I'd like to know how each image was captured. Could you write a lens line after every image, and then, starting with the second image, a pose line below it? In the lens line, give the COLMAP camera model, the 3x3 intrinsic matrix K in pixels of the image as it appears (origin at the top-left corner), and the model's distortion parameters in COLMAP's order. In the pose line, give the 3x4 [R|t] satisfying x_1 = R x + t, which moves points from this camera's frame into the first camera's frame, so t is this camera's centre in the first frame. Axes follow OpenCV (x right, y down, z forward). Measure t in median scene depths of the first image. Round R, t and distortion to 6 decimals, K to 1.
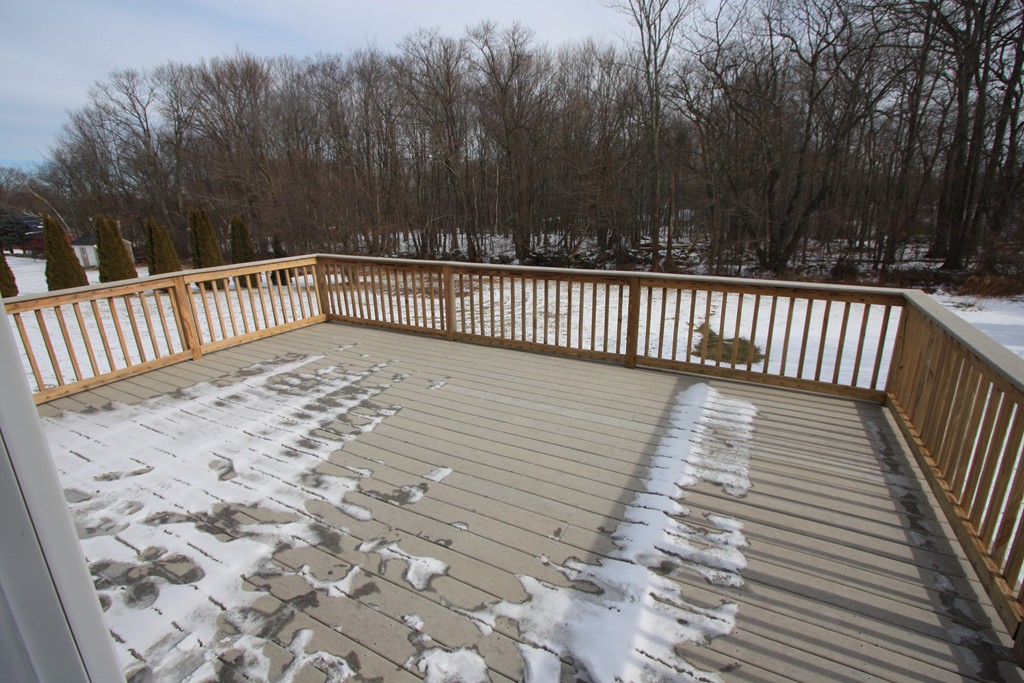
lens RADIAL K [[474.9, 0, 514.3], [0, 474.9, 338.7], [0, 0, 1]] dist [-0.012277, 0.002334]
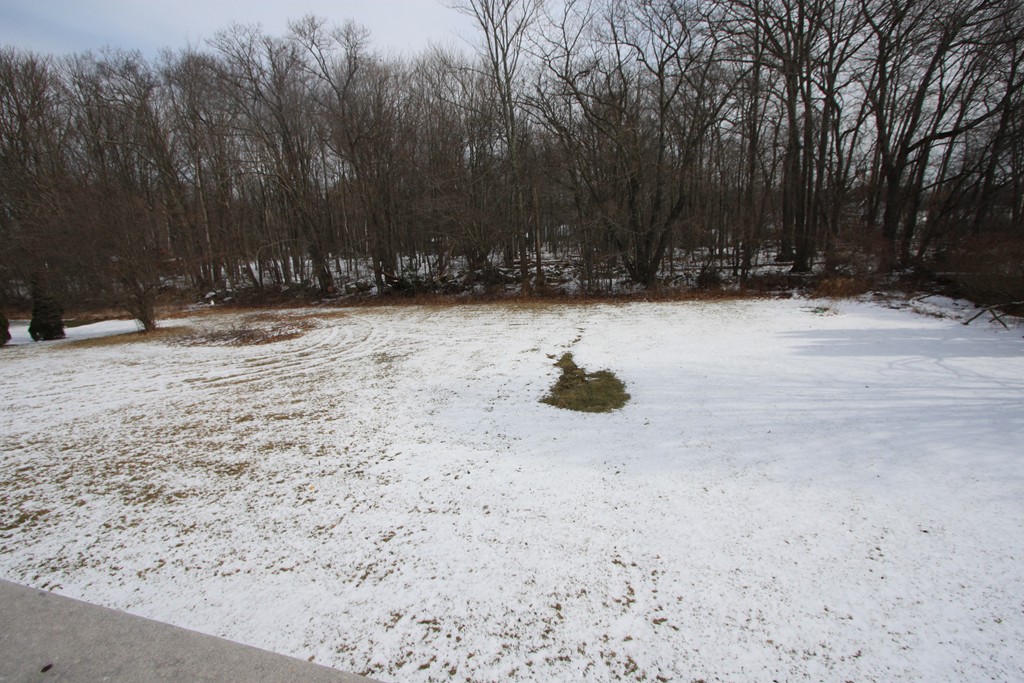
lens RADIAL K [[474.9, 0, 511.8], [0, 474.9, 342.1], [0, 0, 1]] dist [-0.012277, 0.002334]
pose [[0.975724, -0.081915, 0.203109, 0.071180], [0.088394, 0.995819, -0.023022, -0.022242], [-0.200374, 0.040417, 0.978885, 0.097629]]
